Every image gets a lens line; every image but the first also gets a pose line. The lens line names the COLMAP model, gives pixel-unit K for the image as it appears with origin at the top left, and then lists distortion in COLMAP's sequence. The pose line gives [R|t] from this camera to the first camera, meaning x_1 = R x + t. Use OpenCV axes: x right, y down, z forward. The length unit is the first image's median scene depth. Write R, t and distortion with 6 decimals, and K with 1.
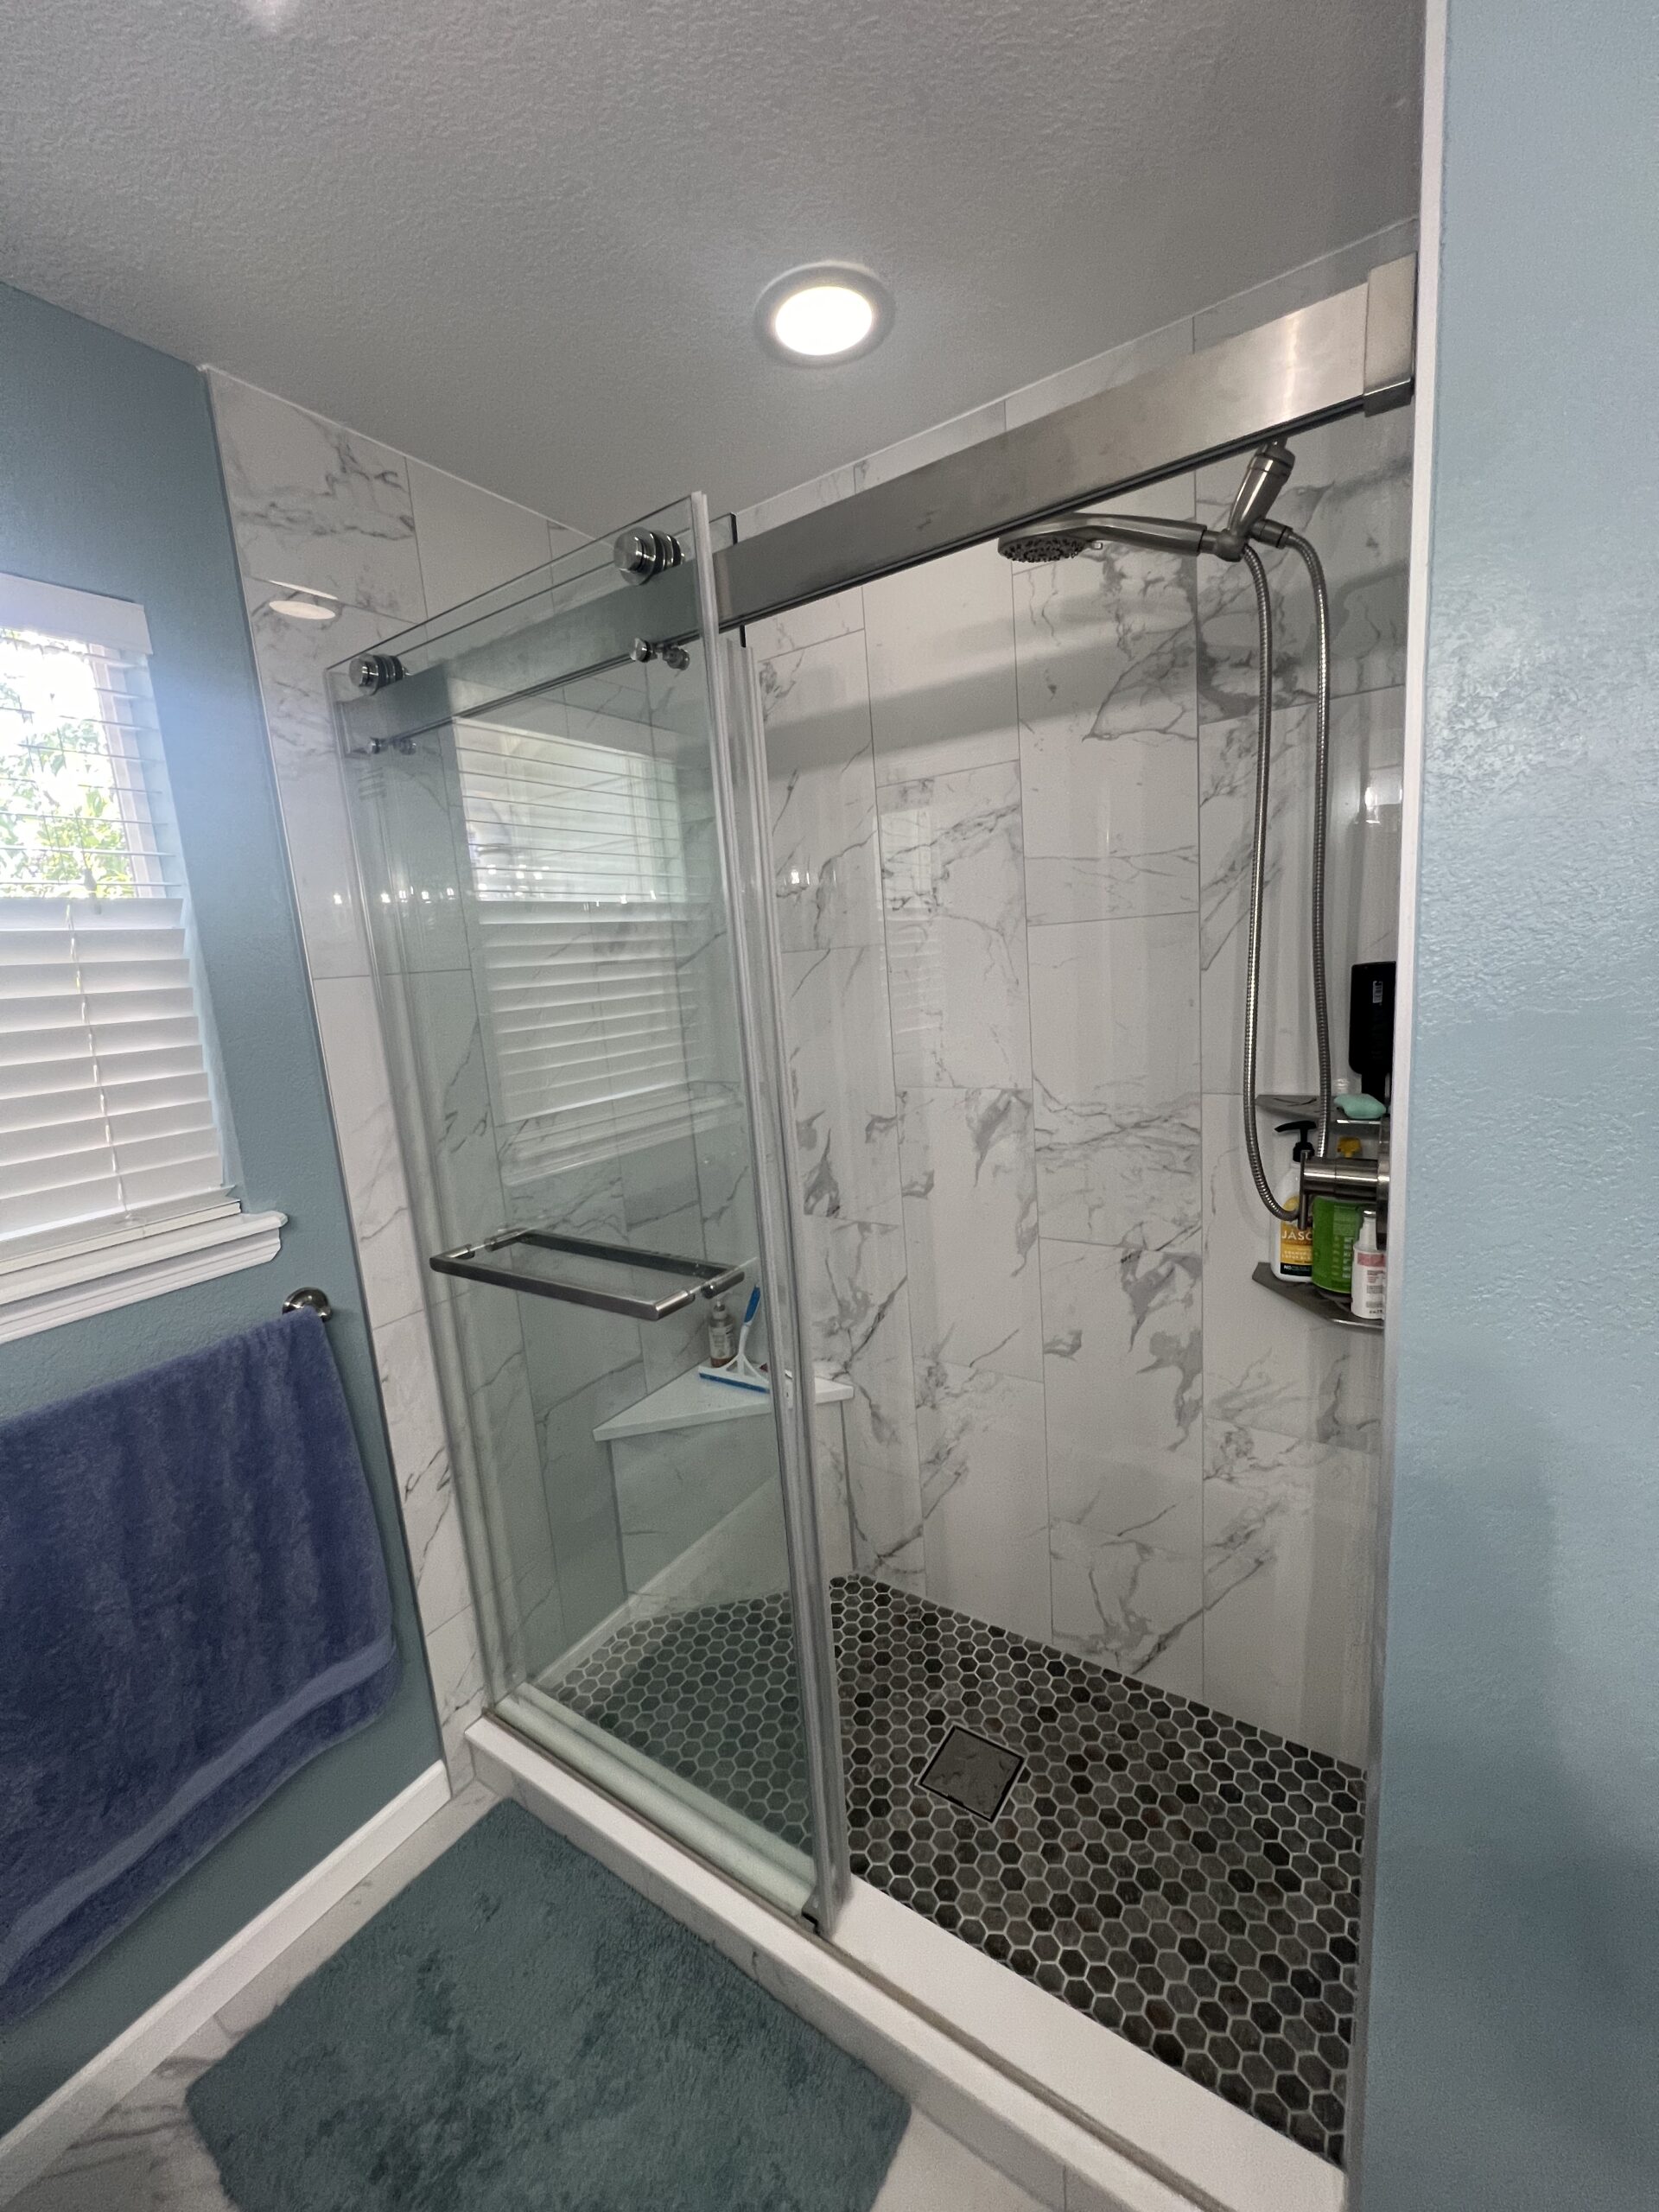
lens RADIAL K [[889.6, 0, 838.2], [0, 889.6, 1102.4], [0, 0, 1]] dist [0.000744, -0.000384]
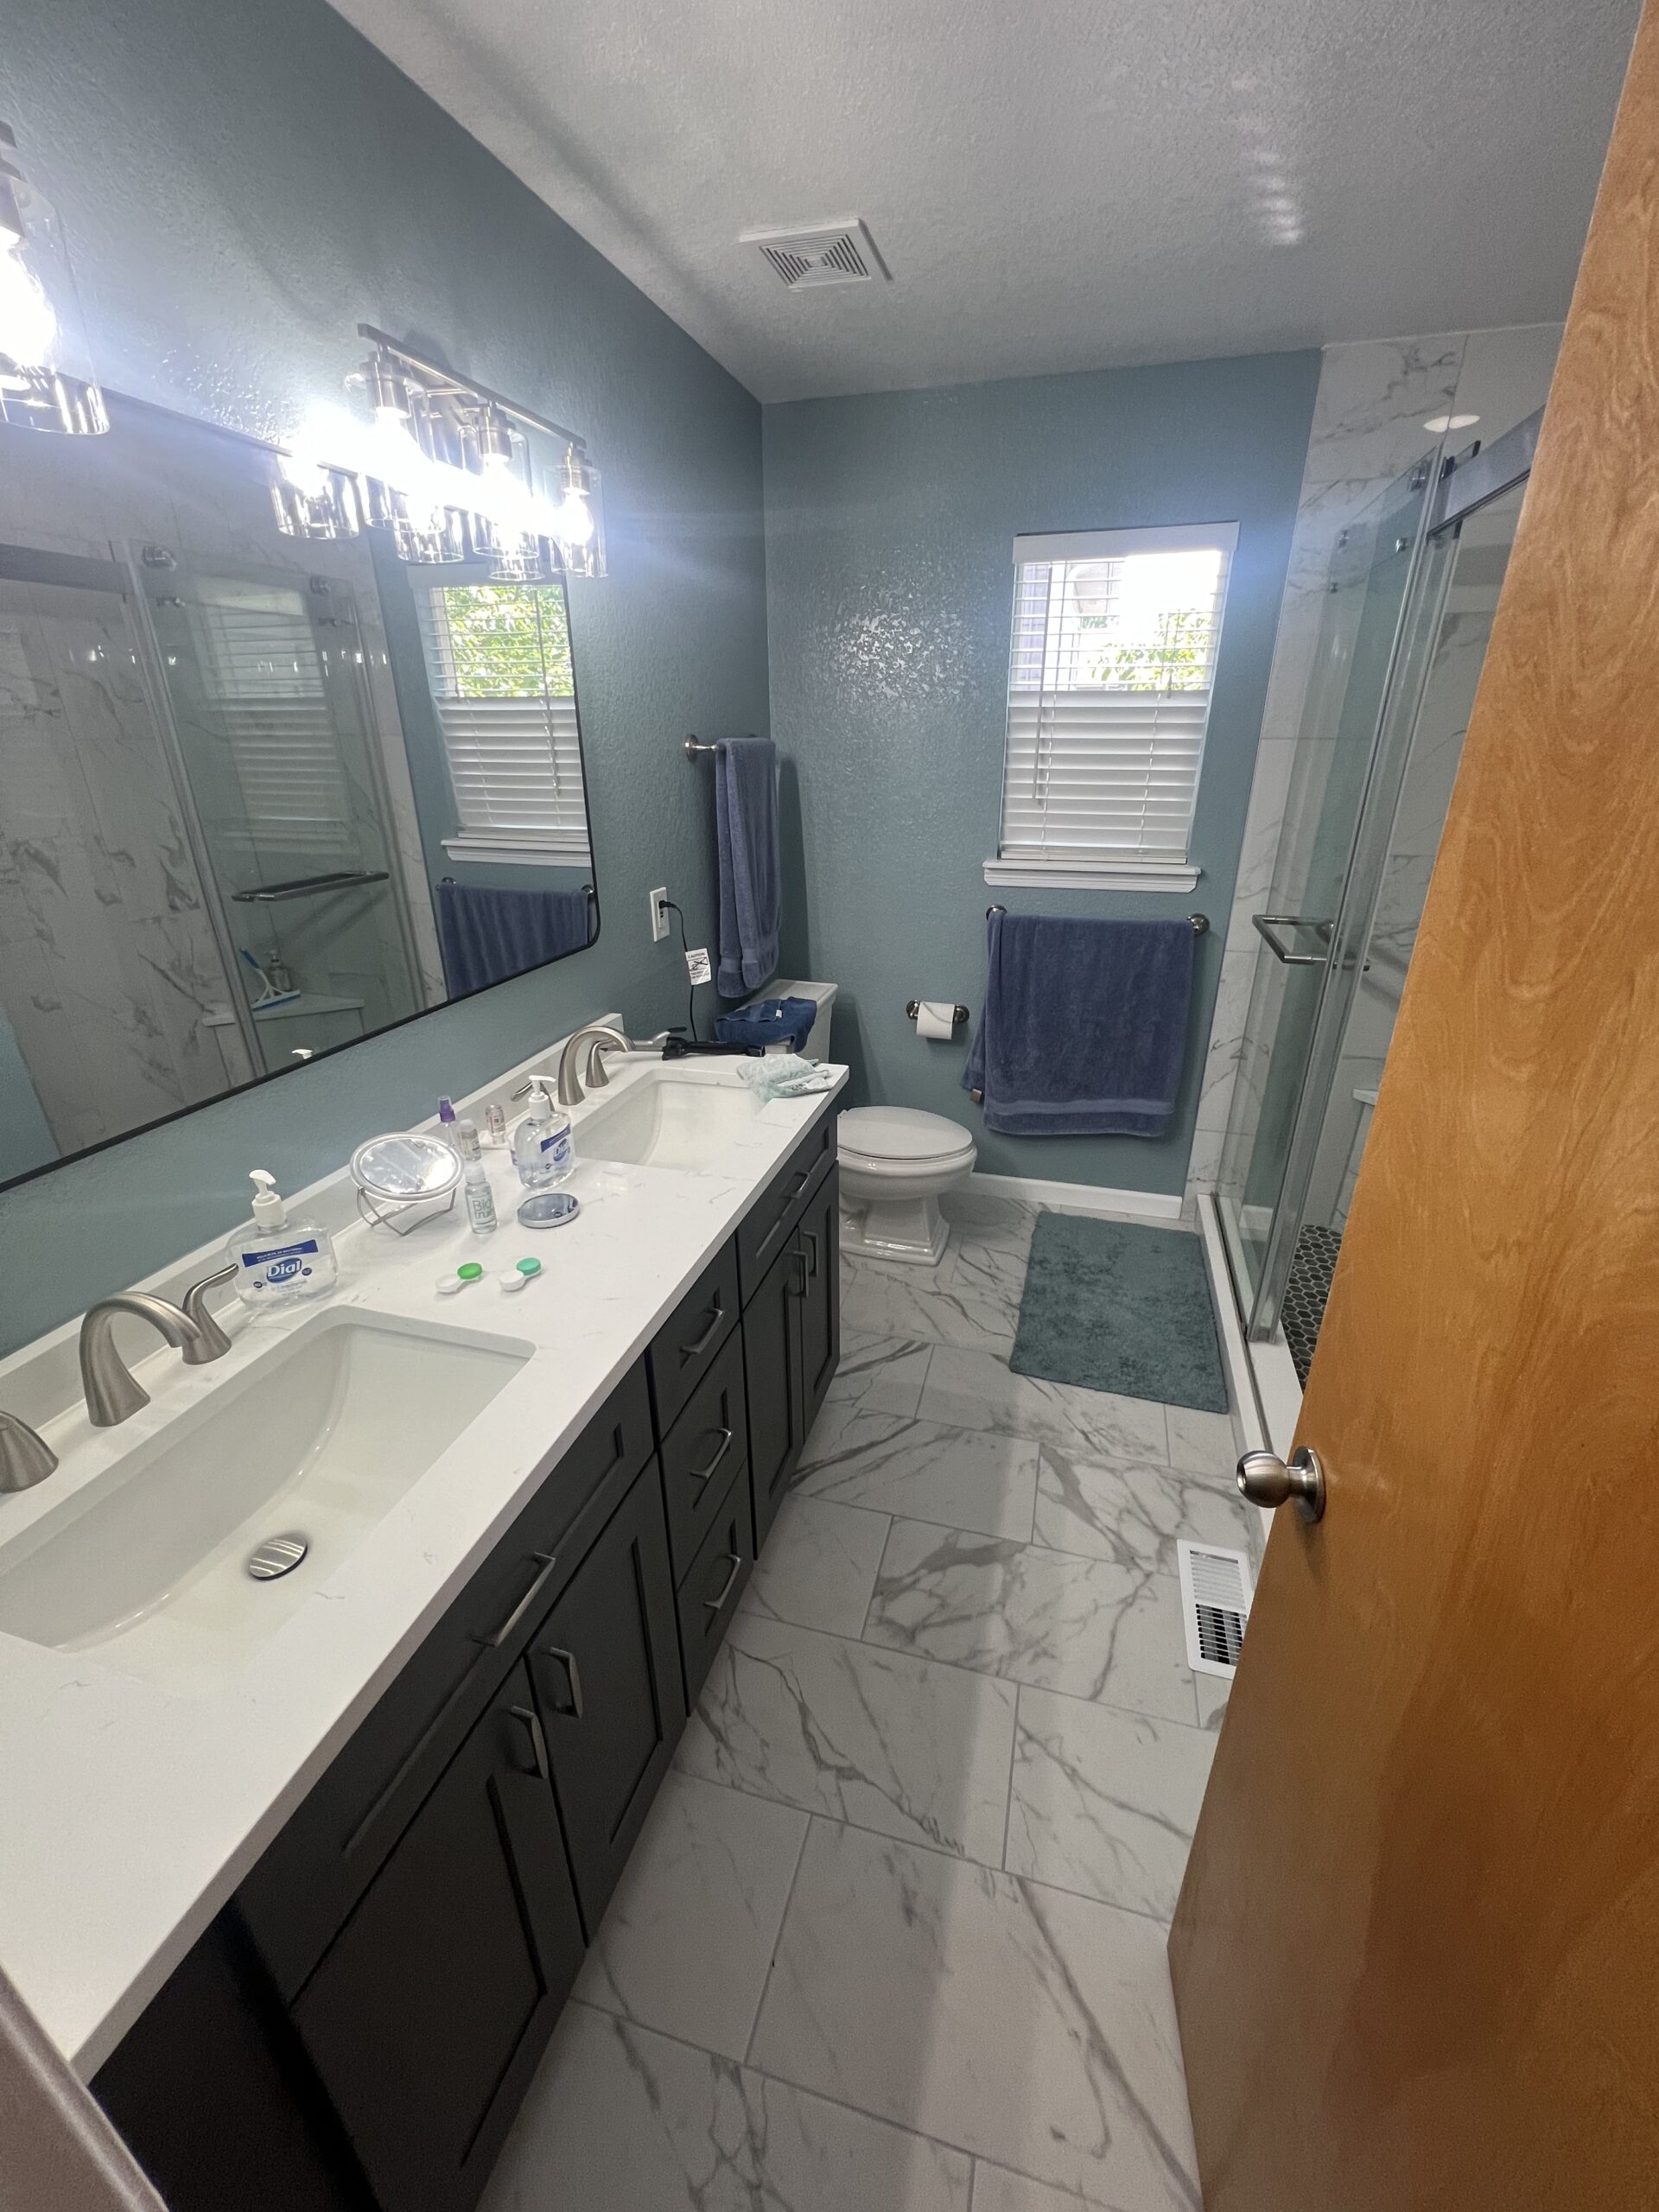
lens RADIAL K [[896.1, 0, 839.4], [0, 896.1, 1115.1], [0, 0, 1]] dist [-0.002048, -0.000076]
pose [[0.306356, 0.435160, -0.846630, 1.006615], [-0.179931, 0.899834, 0.397397, -0.024199], [0.934757, 0.030590, 0.353968, -0.387303]]
